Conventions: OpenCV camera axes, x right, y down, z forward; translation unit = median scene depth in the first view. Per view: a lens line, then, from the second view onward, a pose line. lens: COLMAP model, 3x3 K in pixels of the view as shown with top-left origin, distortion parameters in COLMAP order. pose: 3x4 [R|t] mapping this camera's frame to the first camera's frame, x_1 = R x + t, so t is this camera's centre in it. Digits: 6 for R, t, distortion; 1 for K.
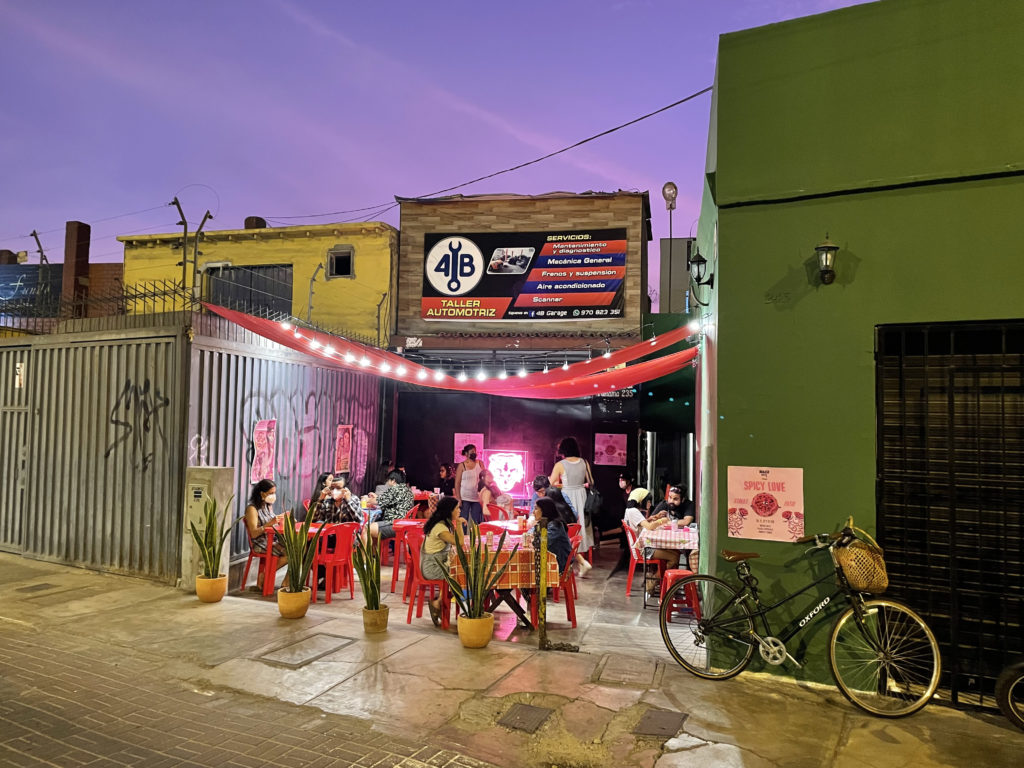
lens RADIAL K [[775.3, 0, 512.0], [0, 775.3, 384.0], [0, 0, 1]] dist [0.068793, -0.104741]
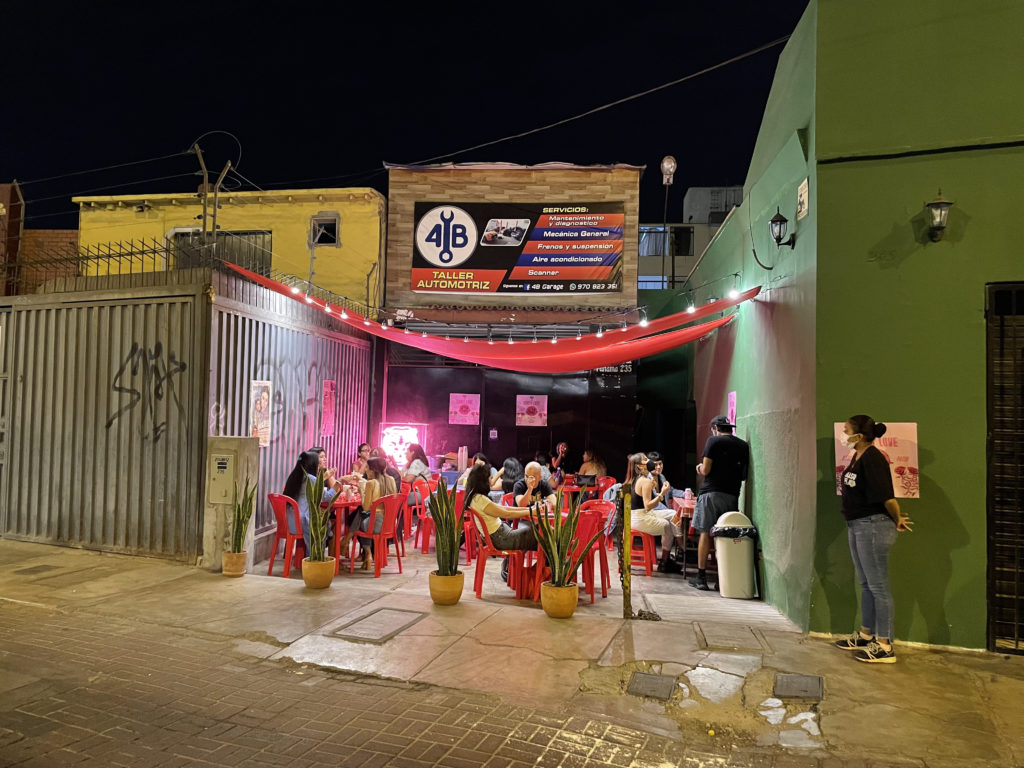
lens RADIAL K [[775.3, 0, 512.0], [0, 775.3, 384.0], [0, 0, 1]] dist [0.068793, -0.104741]
pose [[0.995058, 0.005509, 0.099140, -0.131406], [-0.007175, 0.999839, 0.016453, 0.022911], [-0.099034, -0.017083, 0.994937, 0.038447]]
